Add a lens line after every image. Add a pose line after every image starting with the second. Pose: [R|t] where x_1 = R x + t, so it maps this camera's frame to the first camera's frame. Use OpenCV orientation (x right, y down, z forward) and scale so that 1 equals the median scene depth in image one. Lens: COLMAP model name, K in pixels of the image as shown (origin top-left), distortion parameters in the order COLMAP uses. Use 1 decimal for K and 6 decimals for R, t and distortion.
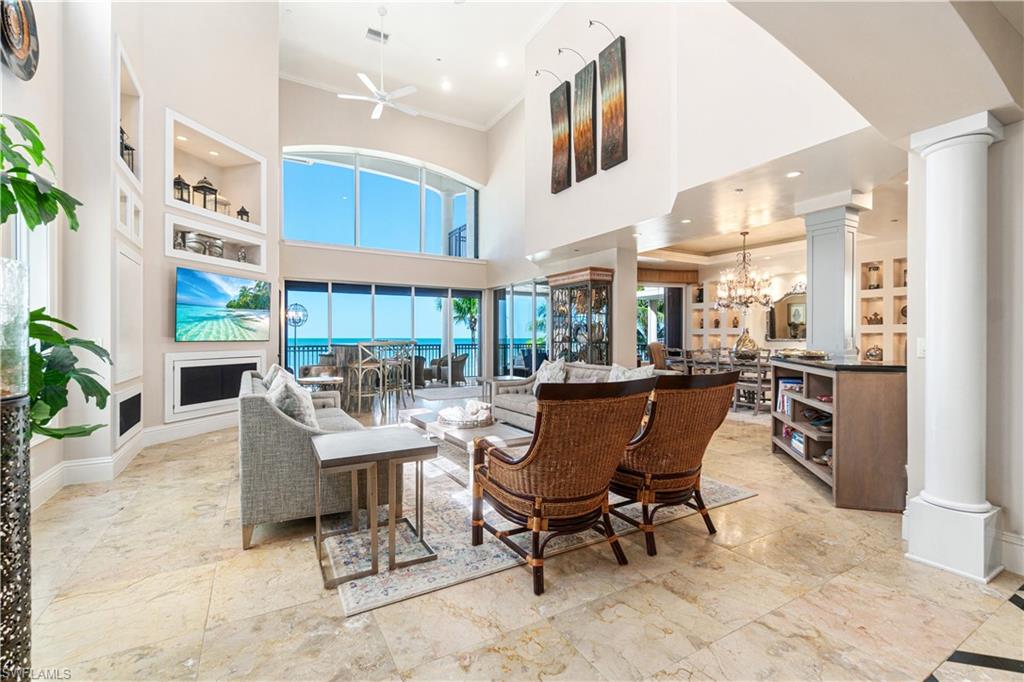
lens RADIAL K [[445.1, 0, 506.5], [0, 445.1, 342.5], [0, 0, 1]] dist [0.000356, 0.000053]
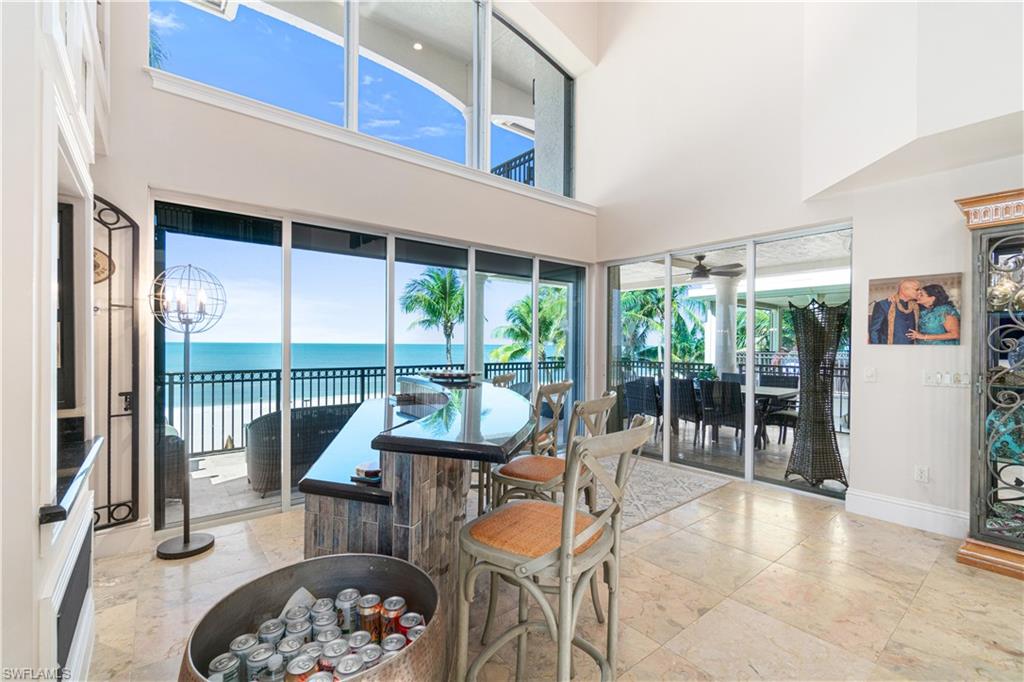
lens RADIAL K [[443.2, 0, 508.0], [0, 443.2, 344.3], [0, 0, 1]] dist [0.008882, -0.000023]
pose [[0.987626, 0.005826, 0.156717, -0.433651], [-0.004299, 0.999940, -0.010080, -0.037294], [-0.156767, 0.009281, 0.987592, 0.952019]]
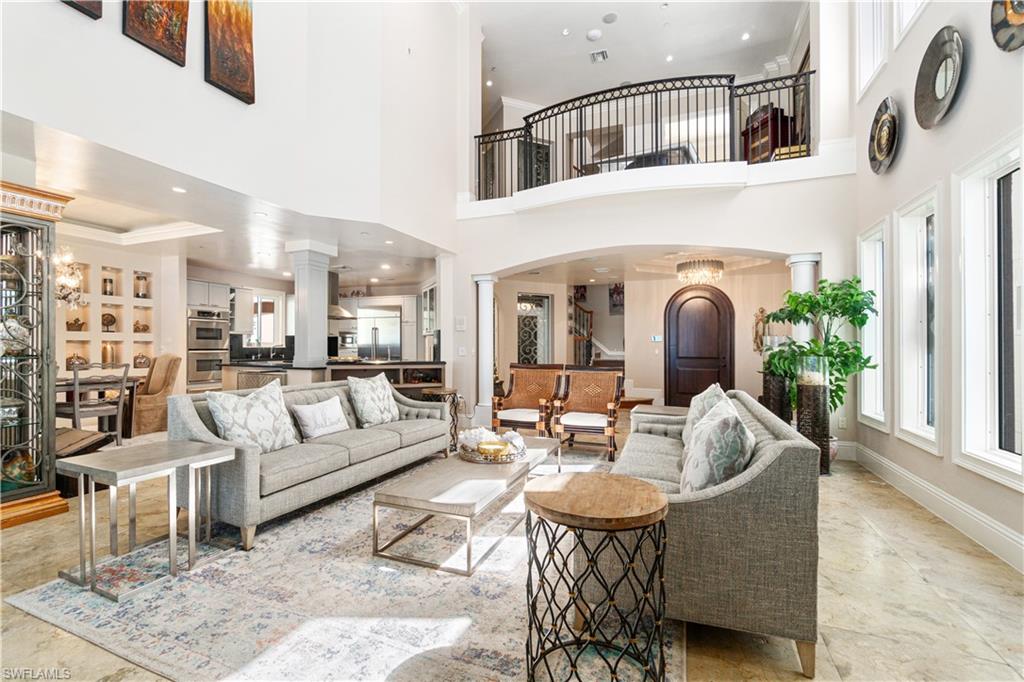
lens RADIAL K [[445.1, 0, 506.5], [0, 445.1, 342.5], [0, 0, 1]] dist [0.000356, 0.000053]
pose [[-0.613471, 0.003687, 0.789709, -0.555651], [0.002196, 0.999993, -0.002963, -0.015614], [-0.789714, -0.000084, -0.613475, 1.099236]]
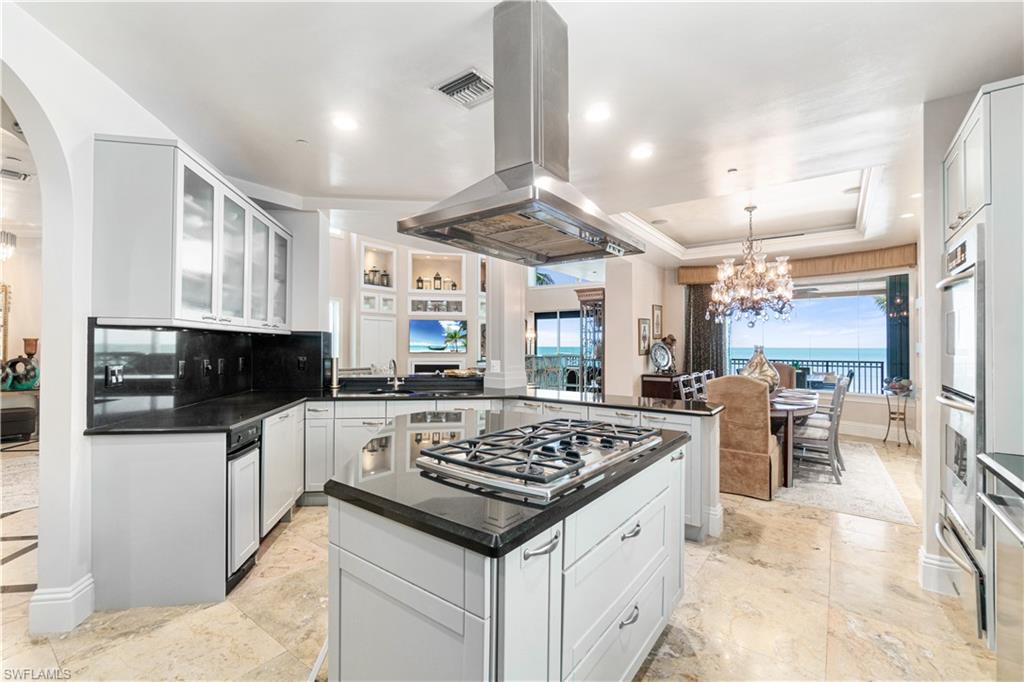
lens RADIAL K [[435.2, 0, 504.8], [0, 435.2, 338.3], [0, 0, 1]] dist [-0.000084, -0.000098]
pose [[0.391235, -0.012599, -0.920205, 1.261439], [-0.011662, 0.999758, -0.018646, -0.038465], [0.920217, 0.018026, 0.390993, 0.516210]]
